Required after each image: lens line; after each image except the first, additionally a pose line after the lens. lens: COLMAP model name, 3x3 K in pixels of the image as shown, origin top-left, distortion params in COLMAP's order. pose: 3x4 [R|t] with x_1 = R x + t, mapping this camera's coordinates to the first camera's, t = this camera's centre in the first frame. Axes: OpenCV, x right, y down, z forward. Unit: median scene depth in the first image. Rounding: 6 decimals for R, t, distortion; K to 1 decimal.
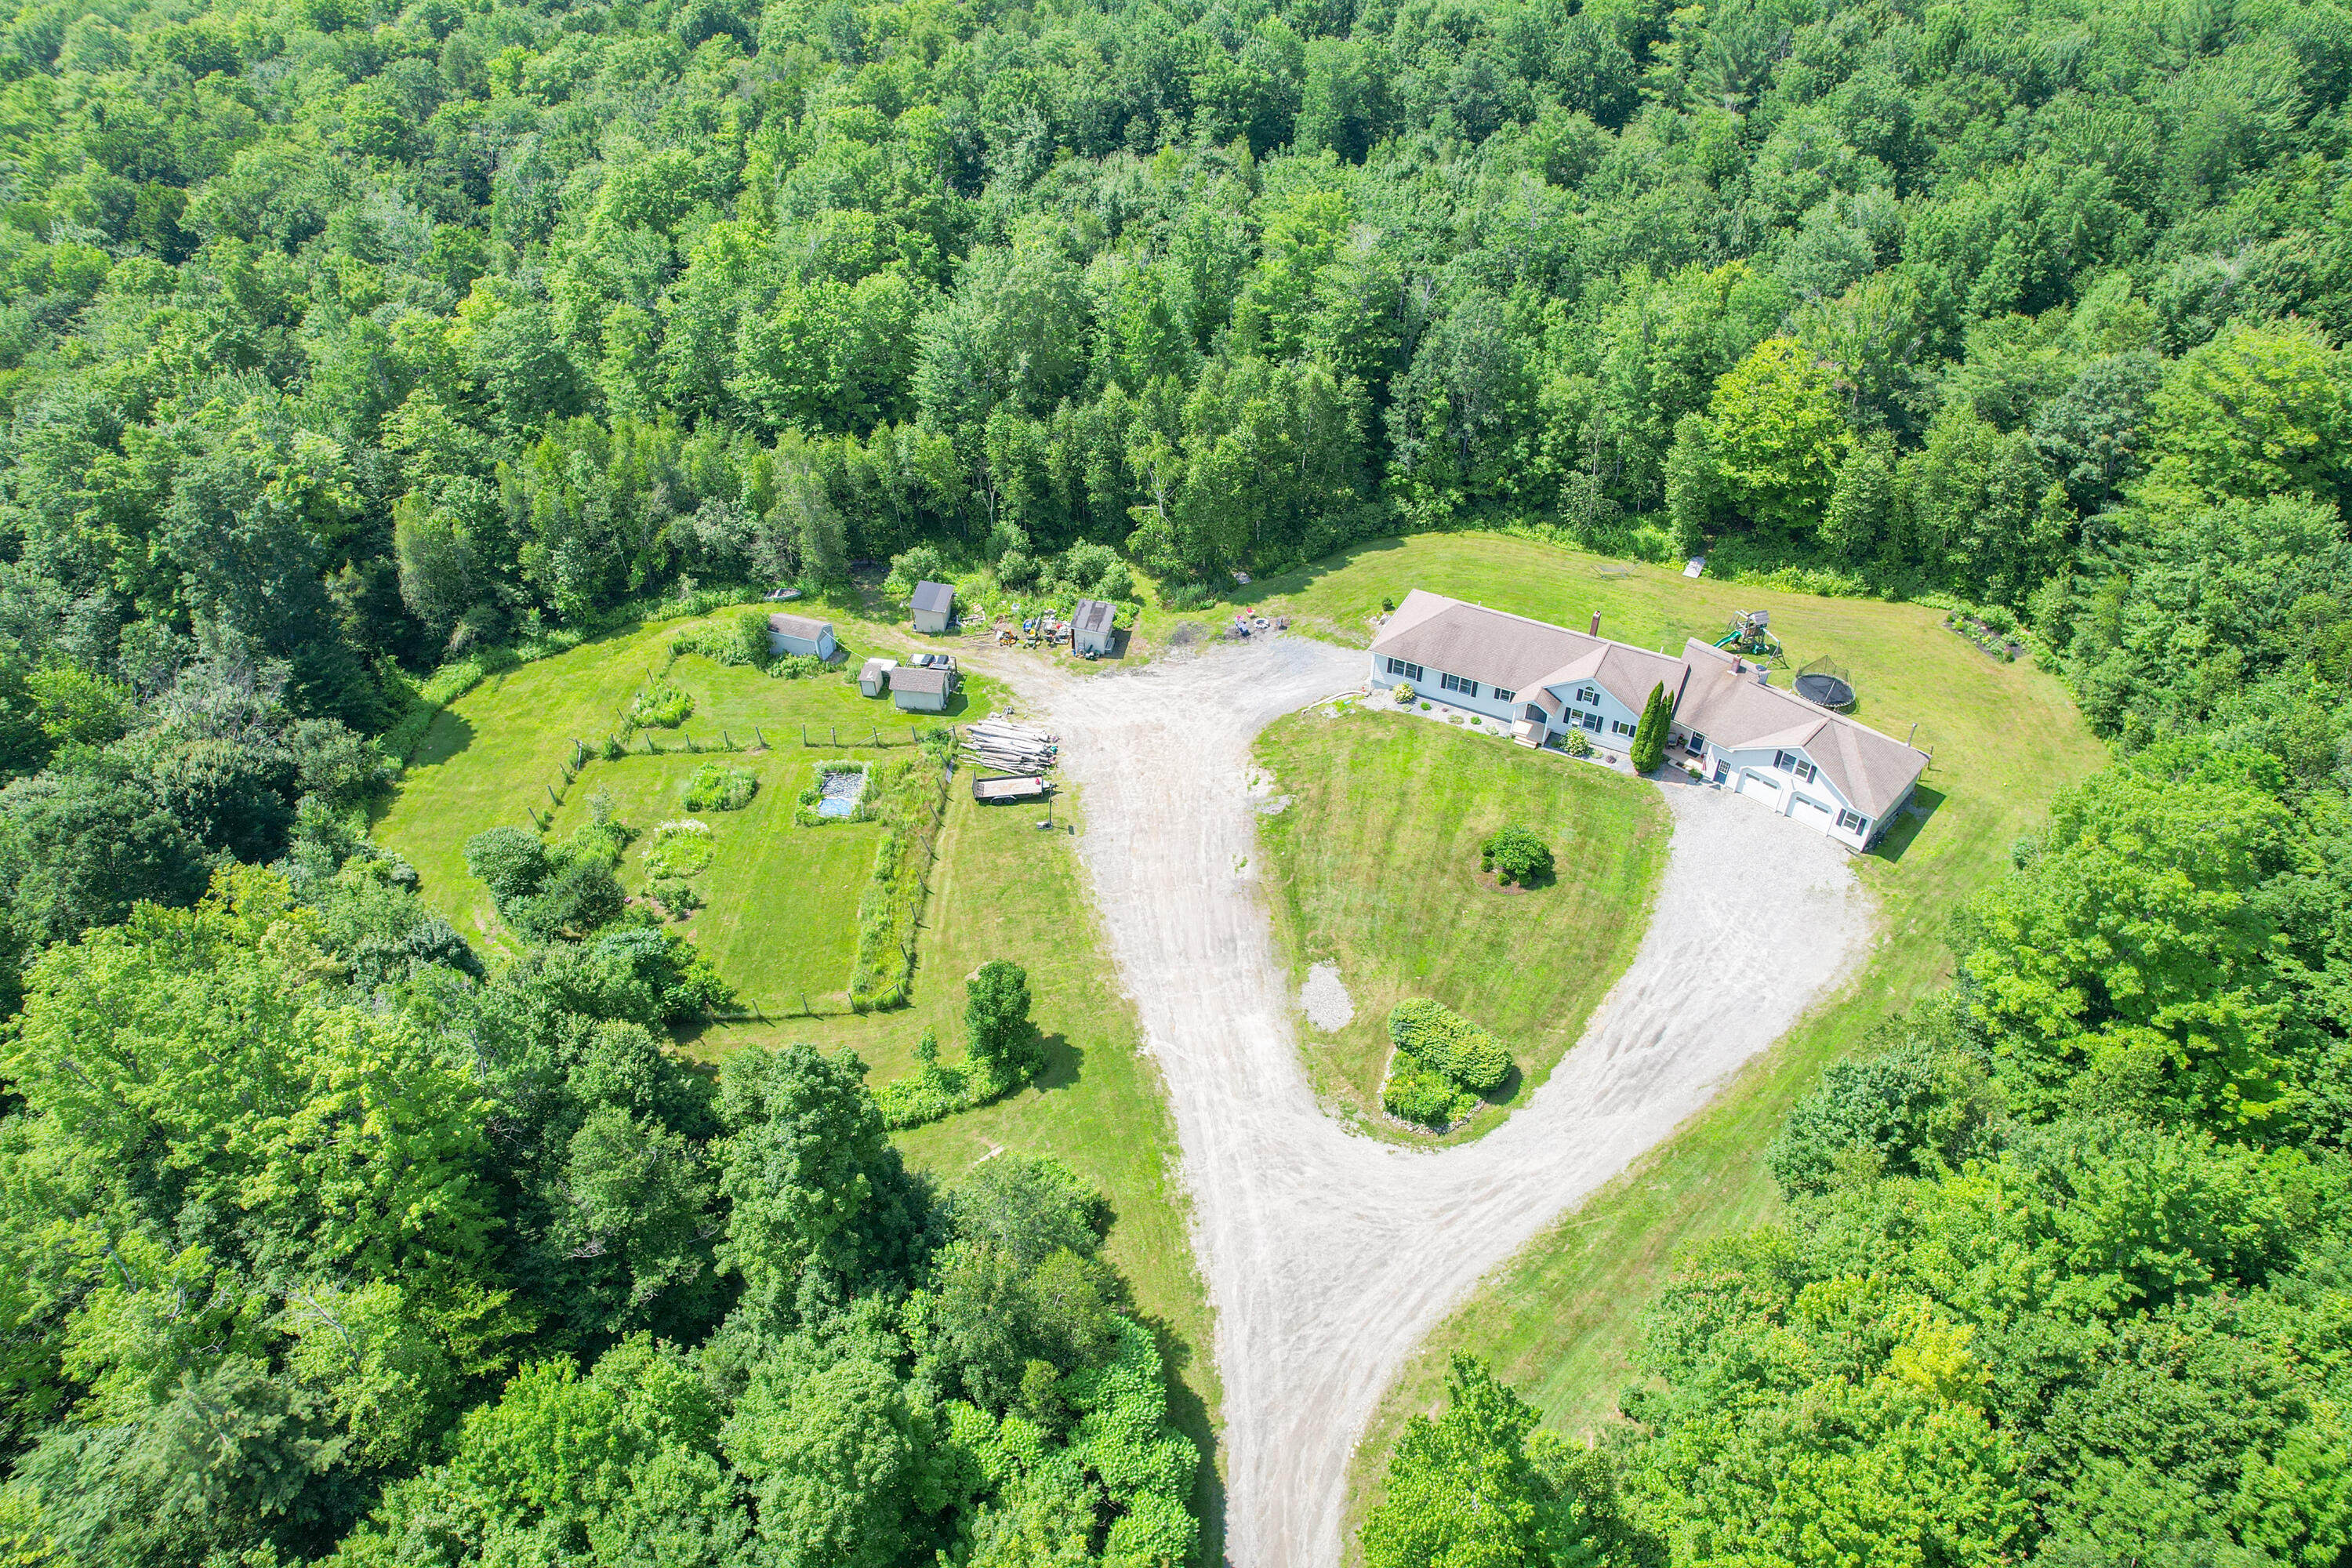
lens RADIAL K [[1495.1, 0, 1169.9], [0, 1495.1, 779.1], [0, 0, 1]] dist [-0.077282, 0.068098]
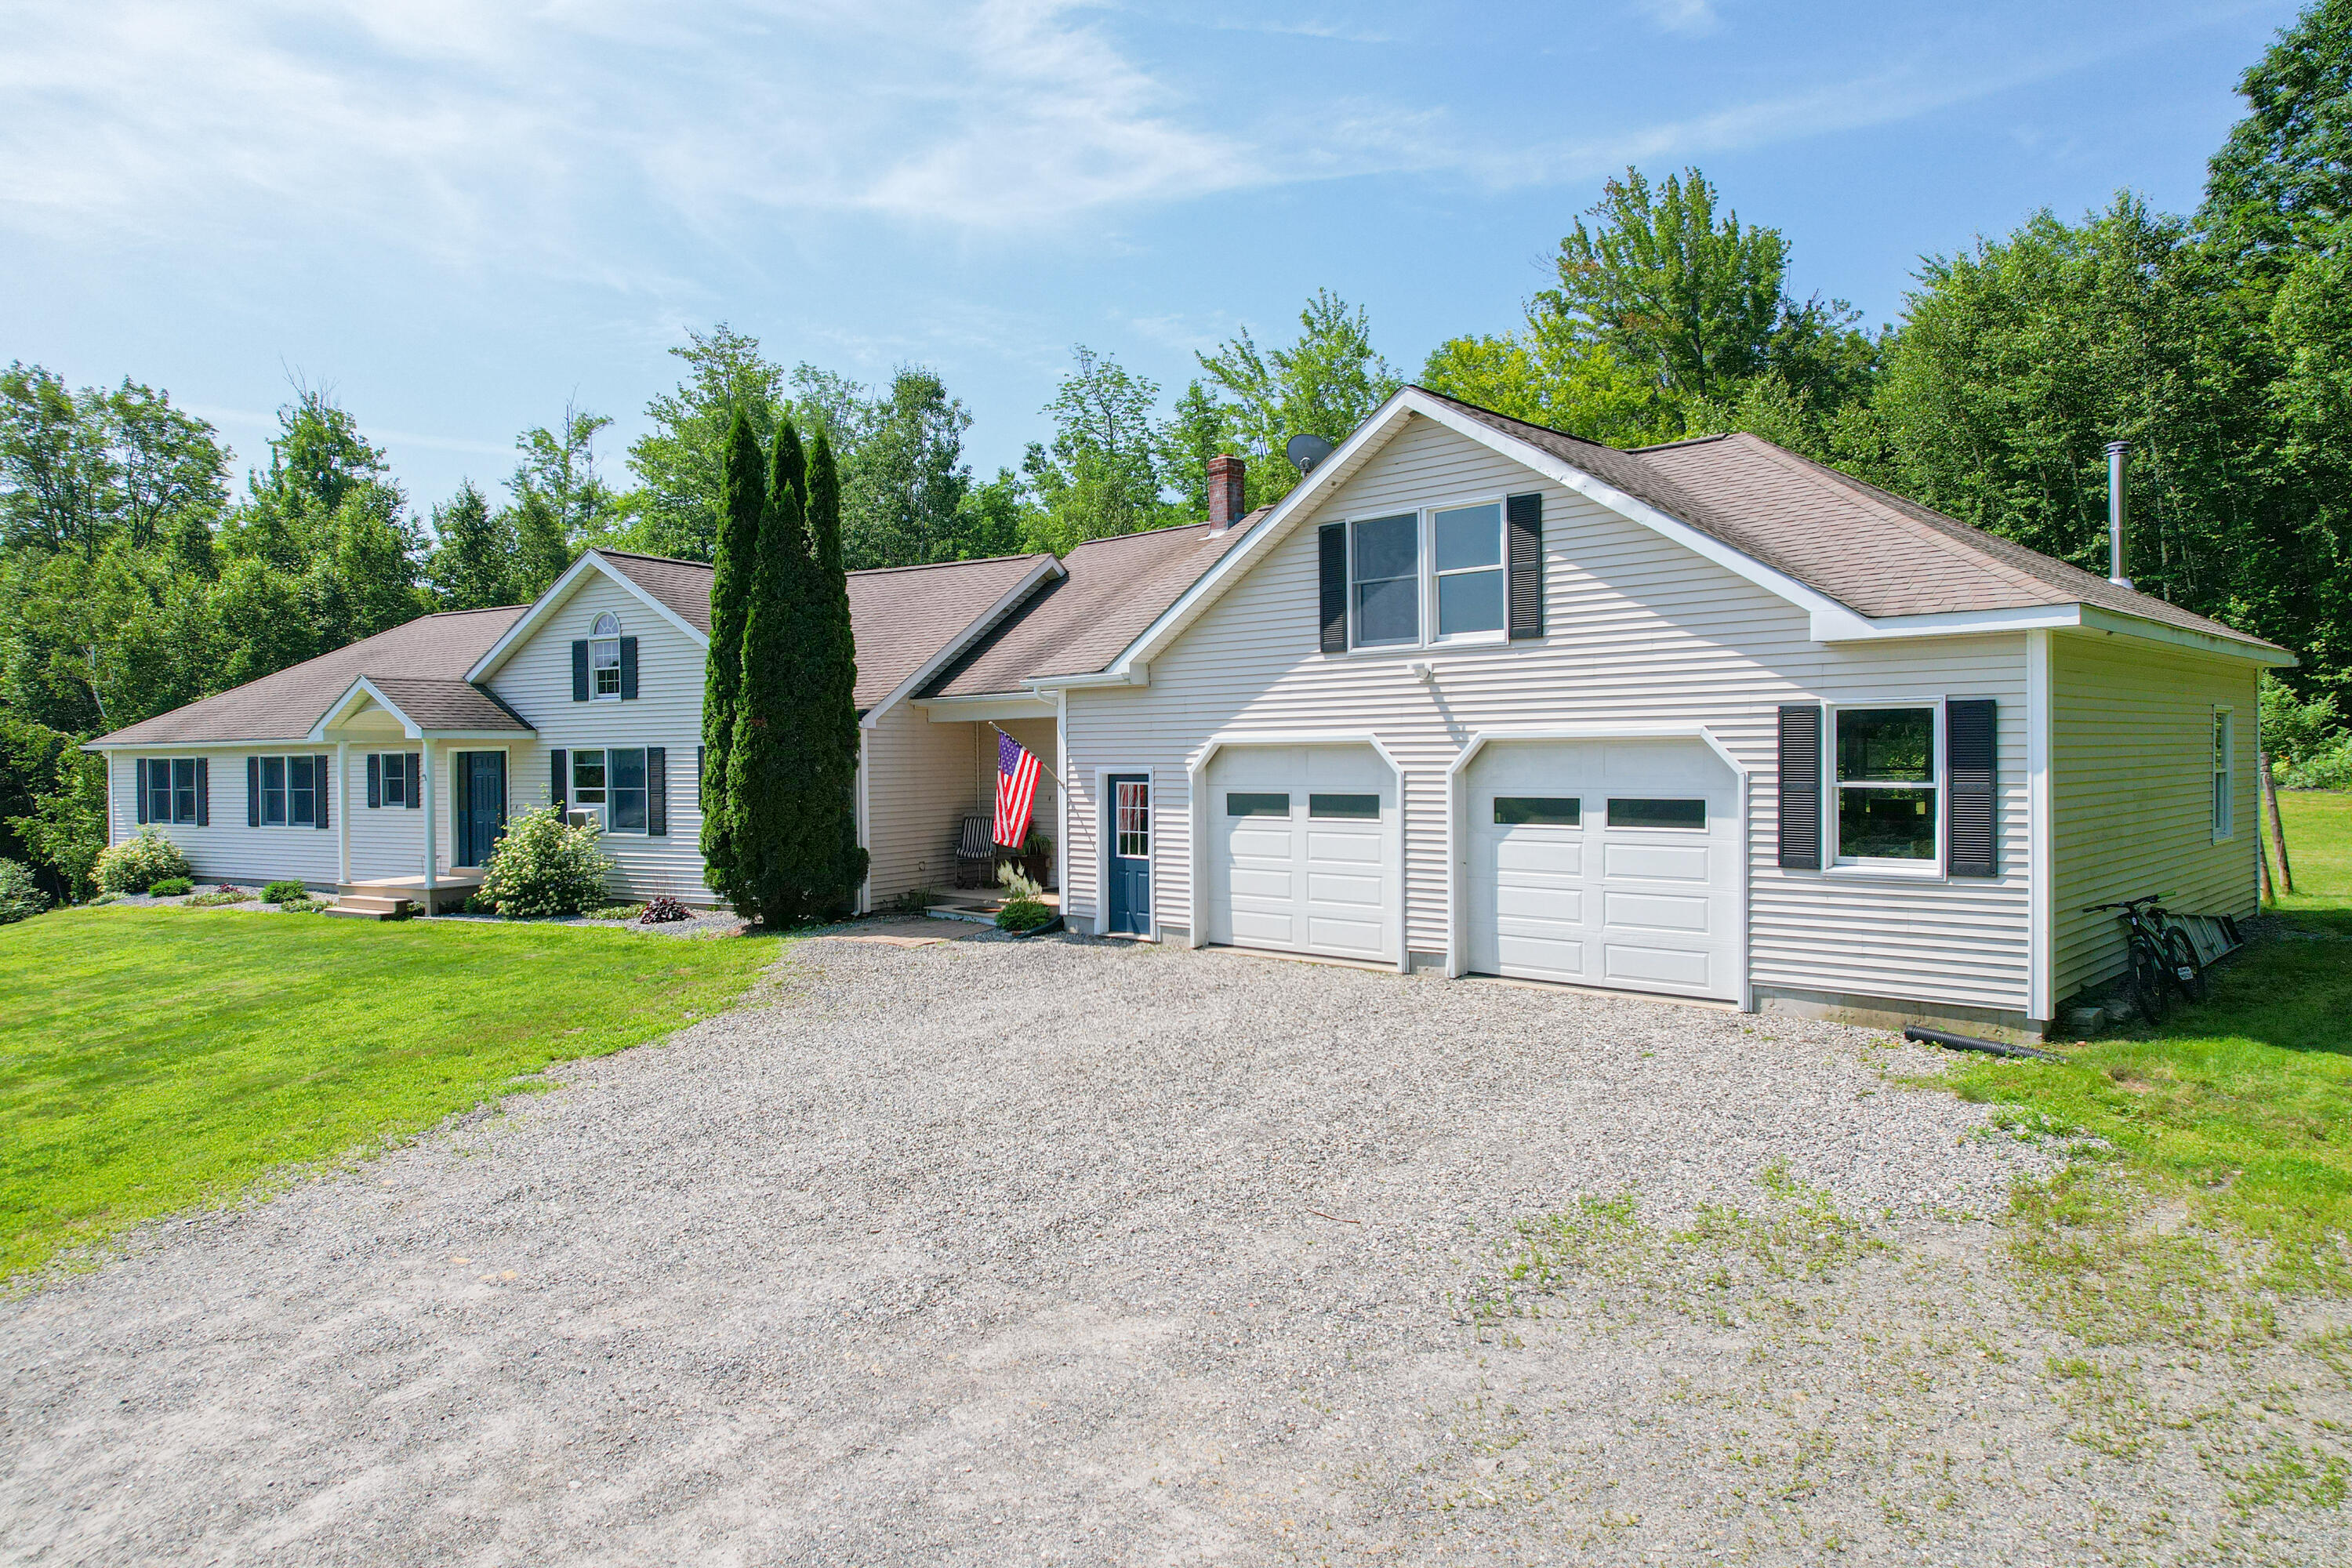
lens RADIAL K [[1495.1, 0, 1169.9], [0, 1495.1, 779.1], [0, 0, 1]] dist [-0.077282, 0.068098]
pose [[0.999206, -0.021277, -0.033683, 0.317319], [-0.003452, 0.796028, -0.605250, 0.081479], [0.039691, 0.604886, 0.795323, 0.702141]]
